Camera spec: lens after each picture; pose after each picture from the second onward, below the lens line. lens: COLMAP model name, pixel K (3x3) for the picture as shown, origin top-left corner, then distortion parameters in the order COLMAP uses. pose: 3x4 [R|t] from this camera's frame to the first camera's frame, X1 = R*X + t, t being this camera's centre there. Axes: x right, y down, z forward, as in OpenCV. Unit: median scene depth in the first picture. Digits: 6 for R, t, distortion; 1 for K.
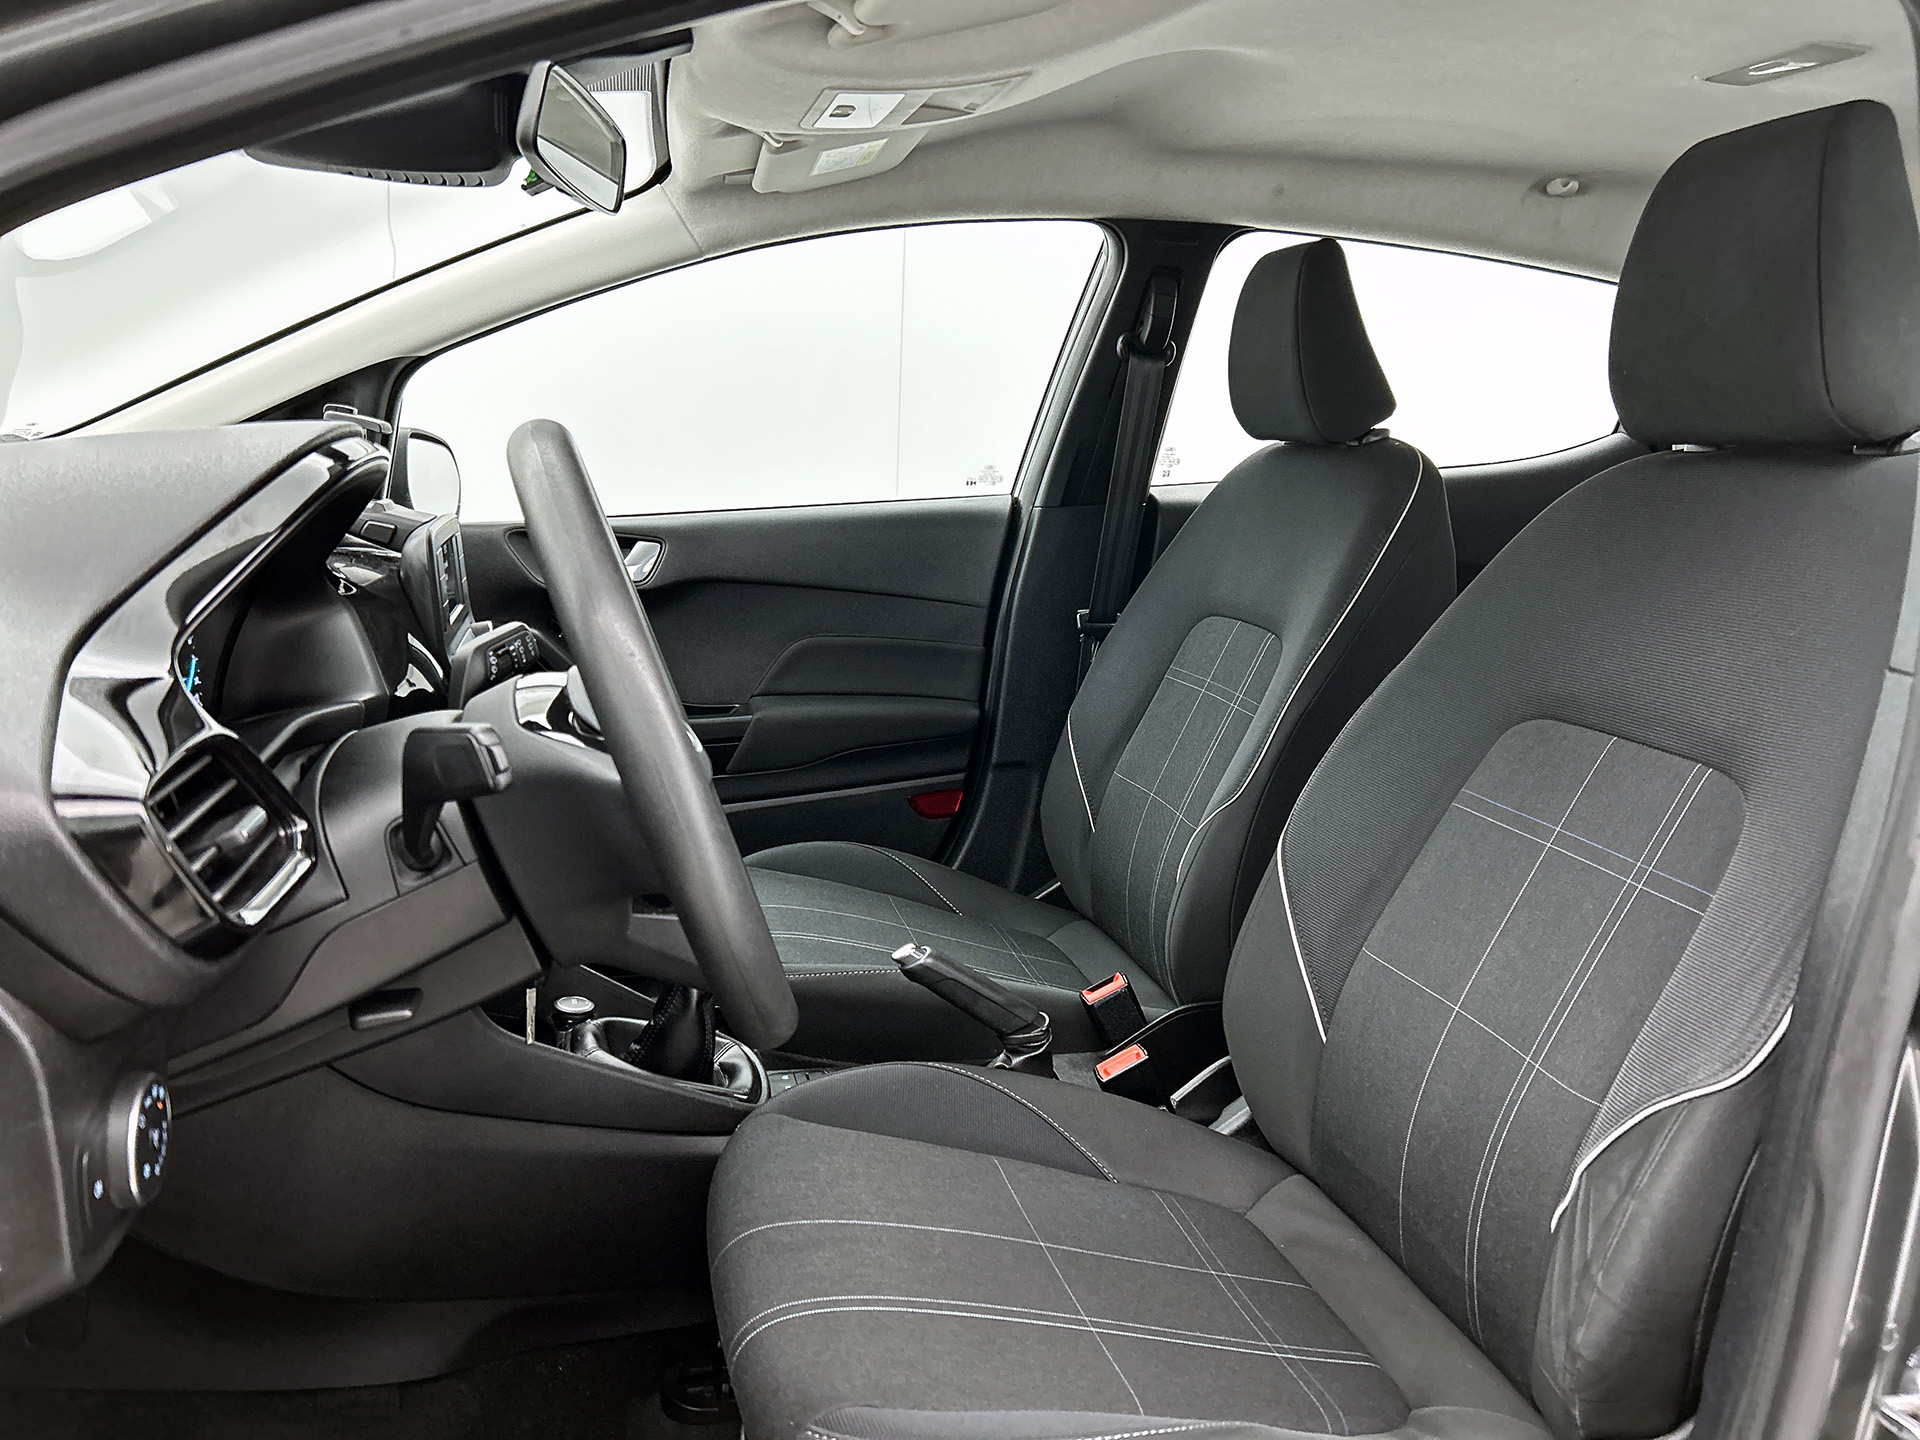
lens RADIAL K [[1479.3, 0, 961.3], [0, 1479.3, 730.3], [0, 0, 1]] dist [0.061117, -0.063344]
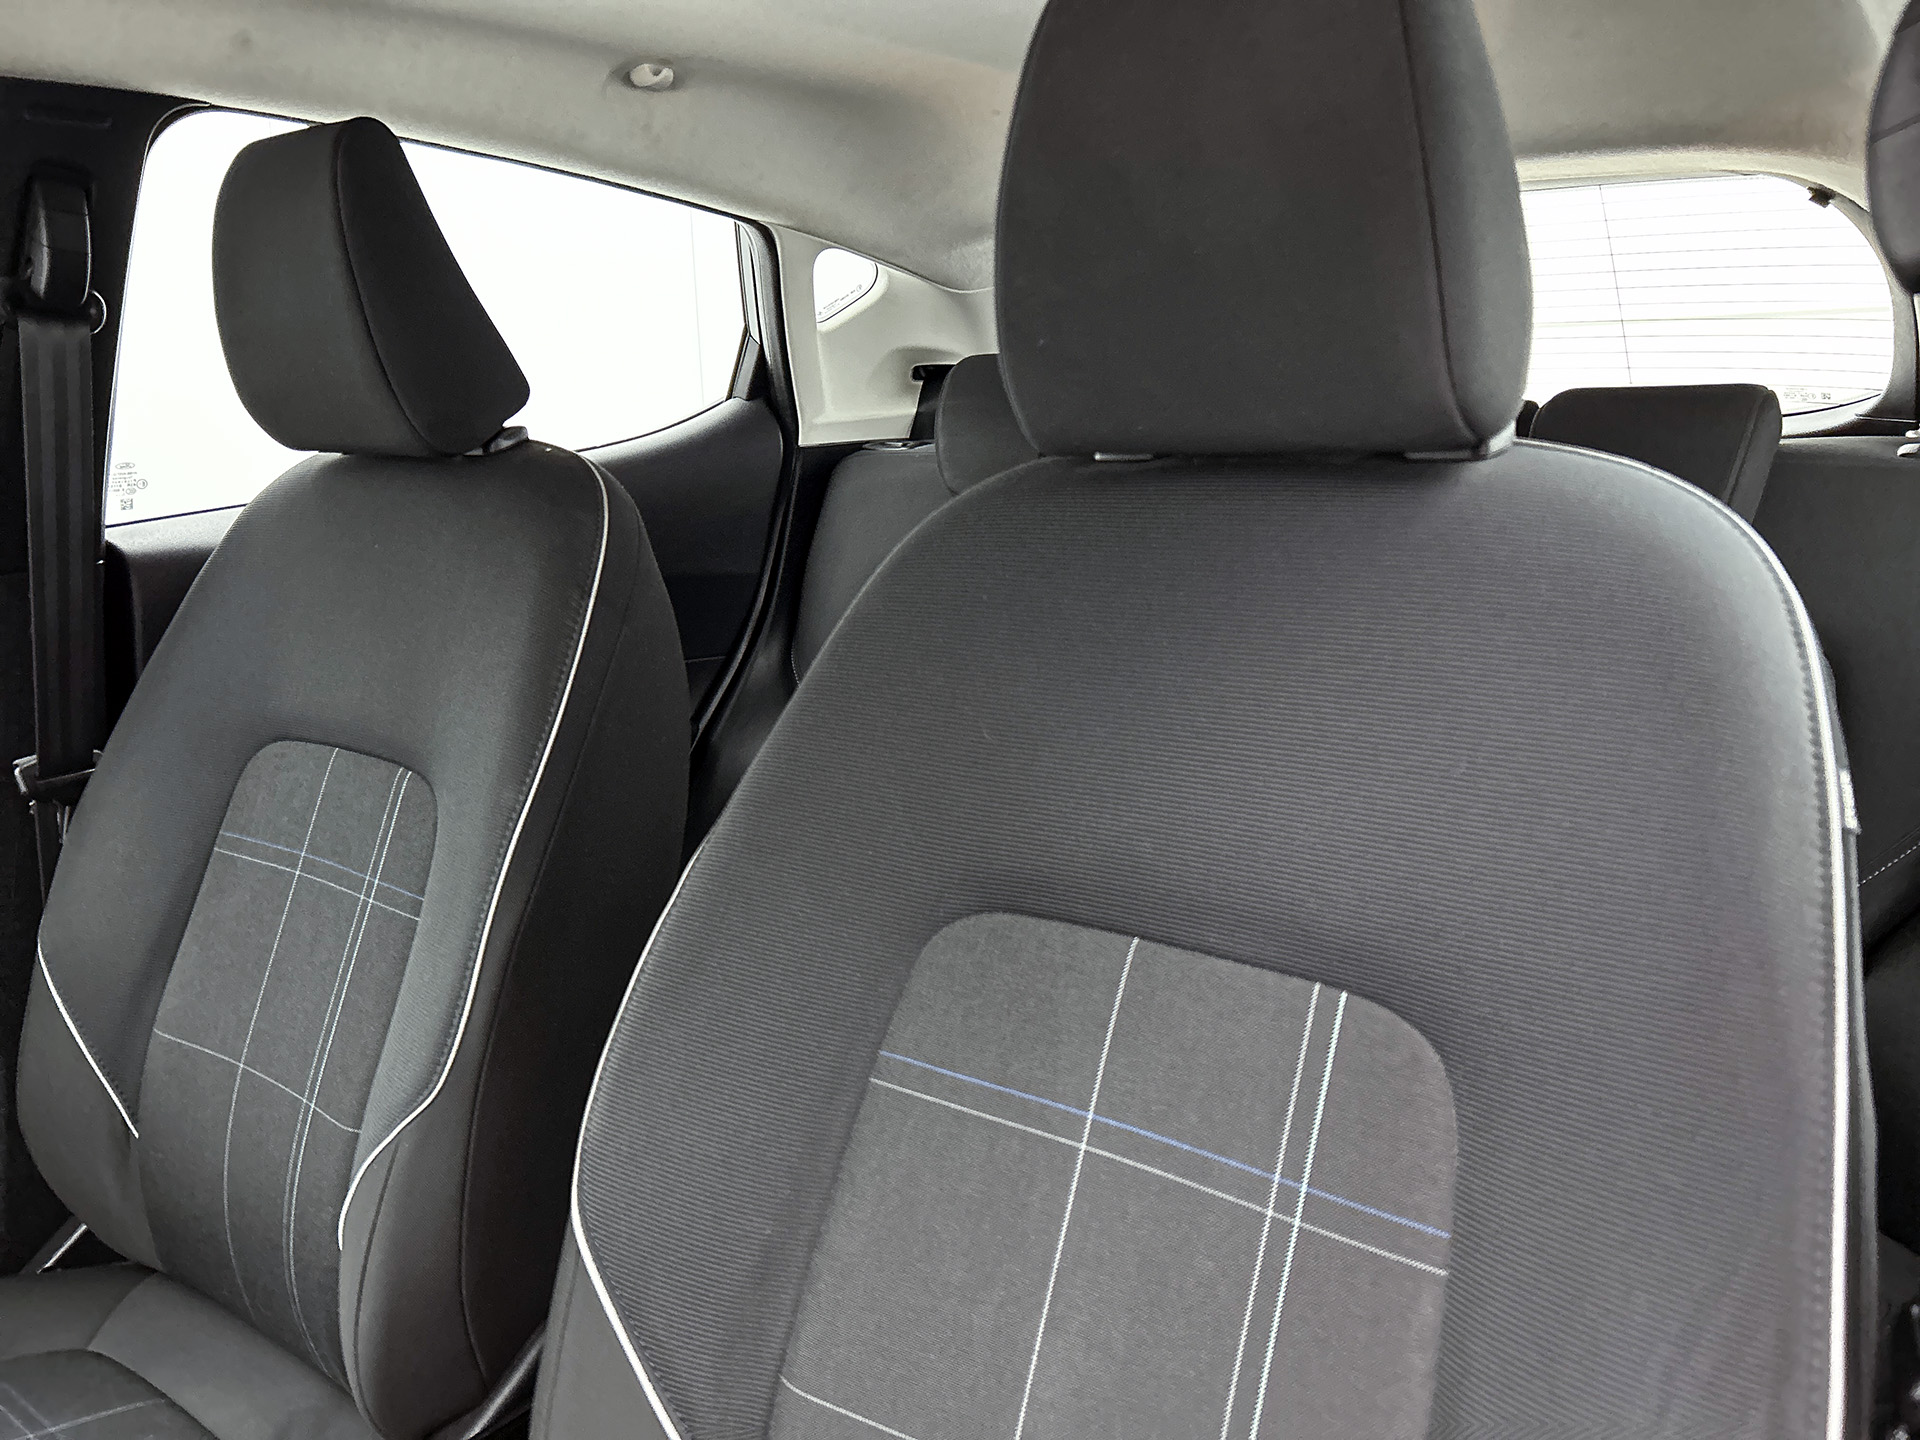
lens RADIAL K [[1479.3, 0, 974.5], [0, 1479.3, 715.2], [0, 0, 1]] dist [0.061117, -0.063344]
pose [[0.777462, -0.189985, 0.599549, 0.023848], [0.174139, 0.981041, 0.085057, -0.088857], [-0.604341, 0.038276, 0.795806, 0.329946]]
